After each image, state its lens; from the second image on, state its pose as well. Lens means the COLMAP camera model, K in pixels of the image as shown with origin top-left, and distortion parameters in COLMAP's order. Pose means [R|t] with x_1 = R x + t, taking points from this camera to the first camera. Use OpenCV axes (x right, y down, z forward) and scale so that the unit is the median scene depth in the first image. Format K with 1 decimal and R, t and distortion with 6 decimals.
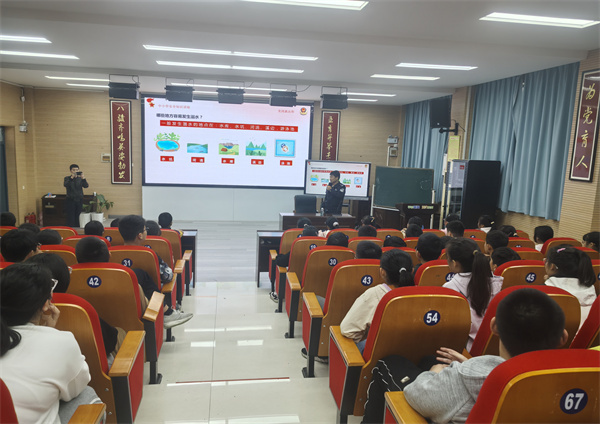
lens RADIAL K [[502.4, 0, 293.8], [0, 502.4, 212.5], [0, 0, 1]] dist [0.019186, -0.006637]
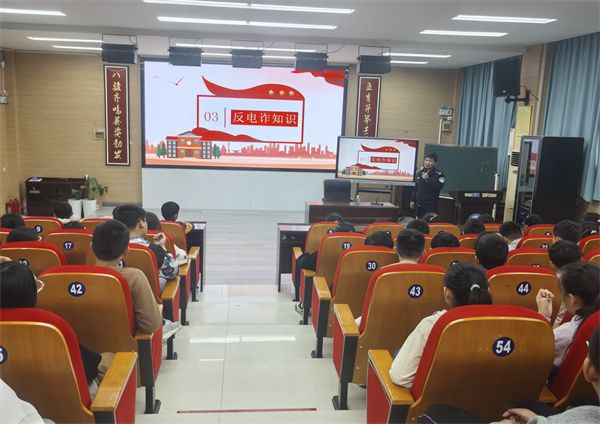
lens RADIAL K [[603.1, 0, 287.1], [0, 603.1, 210.3], [0, 0, 1]] dist [0.012681, 0.000000]
pose [[0.998215, 0.006161, -0.059408, -0.000043], [-0.005036, 0.999805, 0.019079, -0.003055], [0.059514, -0.018746, 0.998051, 0.014766]]
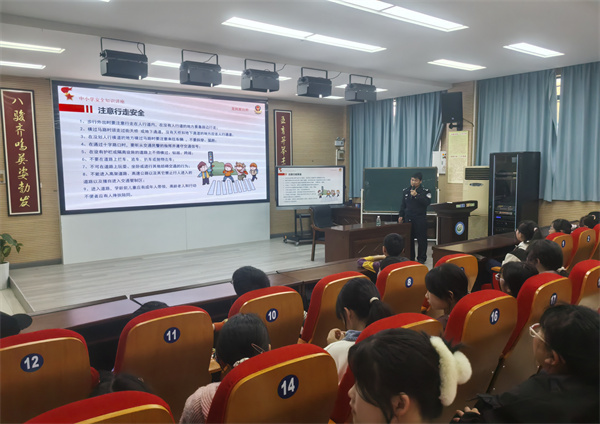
lens RADIAL K [[502.4, 0, 297.3], [0, 502.4, 215.3], [0, 0, 1]] dist [0.019186, -0.006637]
pose [[0.867812, -0.091094, 0.488470, -0.452362], [0.105791, 0.994385, -0.002506, -0.021163], [-0.485499, 0.053851, 0.872577, 0.313045]]
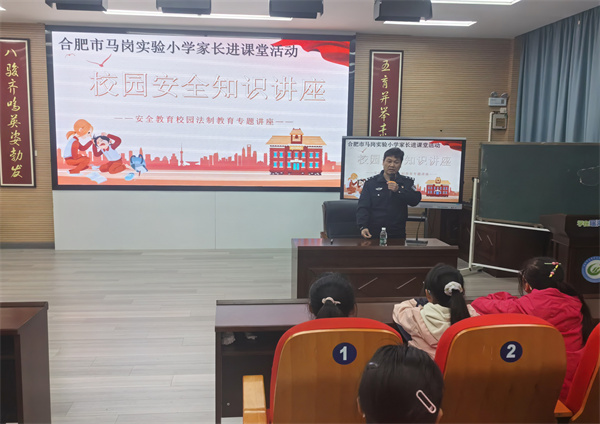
lens RADIAL K [[616.6, 0, 294.4], [0, 616.6, 213.8], [0, 0, 1]] dist [0.024852, 0.000000]
pose [[0.998767, -0.016052, -0.046967, 0.001440], [0.015253, 0.999734, -0.017307, -0.012828], [0.047232, 0.016569, 0.998746, 0.407865]]
